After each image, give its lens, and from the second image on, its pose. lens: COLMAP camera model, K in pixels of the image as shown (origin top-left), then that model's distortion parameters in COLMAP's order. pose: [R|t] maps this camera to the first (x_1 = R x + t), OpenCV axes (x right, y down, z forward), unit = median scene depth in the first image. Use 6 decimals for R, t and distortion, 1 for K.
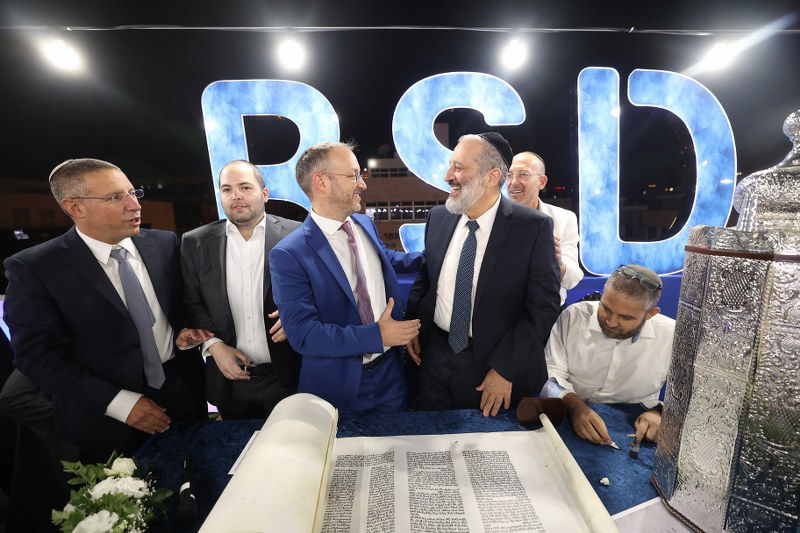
lens RADIAL K [[340.1, 0, 399.5], [0, 340.1, 269.4], [0, 0, 1]] dist [-0.039157, 0.002771]
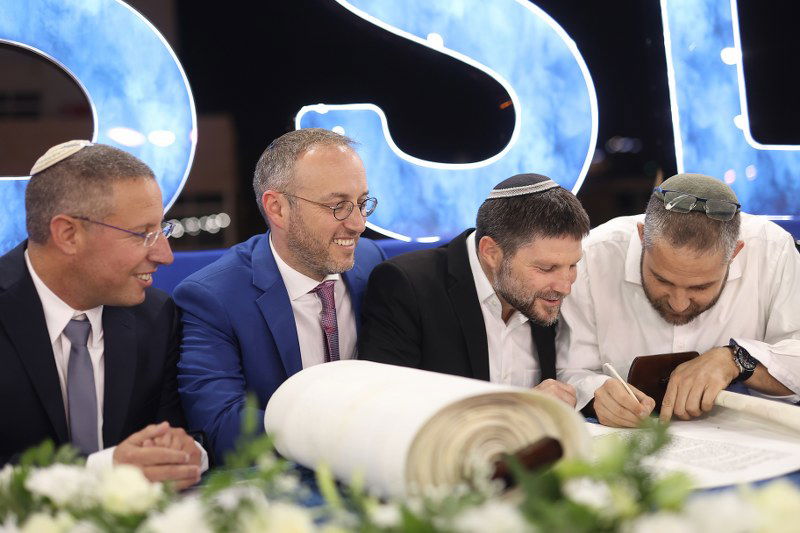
lens RADIAL K [[1113.0, 0, 398.3], [0, 1113.0, 264.7], [0, 0, 1]] dist [0.004396, 0.000000]
pose [[0.942021, -0.034280, 0.333798, -0.360259], [0.082636, 0.987831, -0.131763, 0.259669], [-0.325219, 0.151707, 0.933390, -0.297721]]
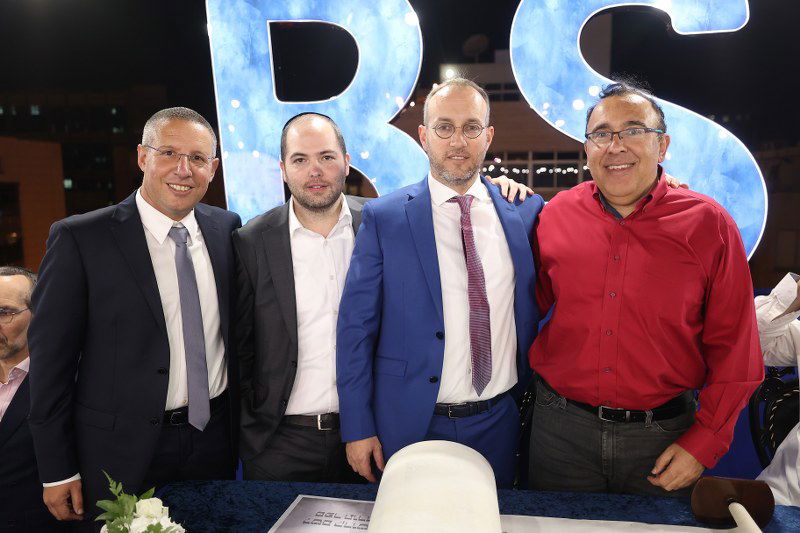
lens RADIAL K [[695.0, 0, 398.8], [0, 695.0, 270.1], [0, 0, 1]] dist [0.022154, 0.065805]
pose [[0.989614, 0.037052, -0.138891, -0.029041], [-0.040682, 0.998898, -0.023389, 0.025504], [0.137872, 0.028796, 0.990031, -0.251840]]
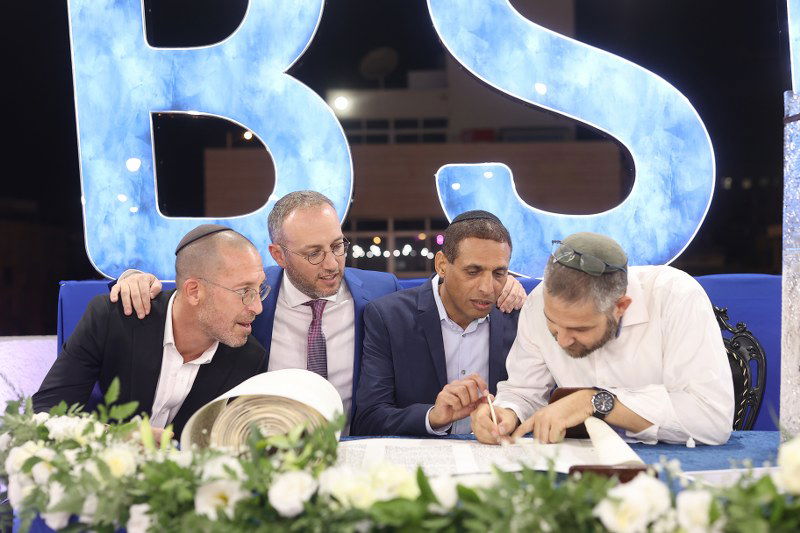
lens RADIAL K [[1113.0, 0, 397.1], [0, 1113.0, 263.8], [0, 0, 1]] dist [0.004396, 0.000000]
pose [[0.999670, 0.013648, -0.021772, -0.021358], [-0.017031, 0.986366, -0.163685, 0.298216], [0.019241, 0.164001, 0.986272, -0.639237]]
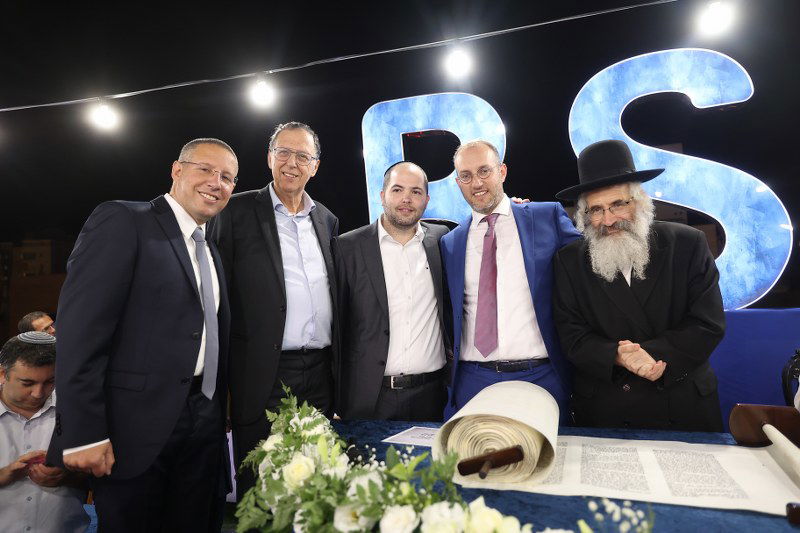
lens RADIAL K [[528.8, 0, 397.3], [0, 528.8, 269.3], [0, 0, 1]] dist [0.001979, 0.014855]
pose [[0.933634, -0.026042, -0.357281, 0.043249], [-0.050317, 0.977933, -0.202768, 0.218656], [0.354678, 0.207289, 0.911721, -0.288372]]
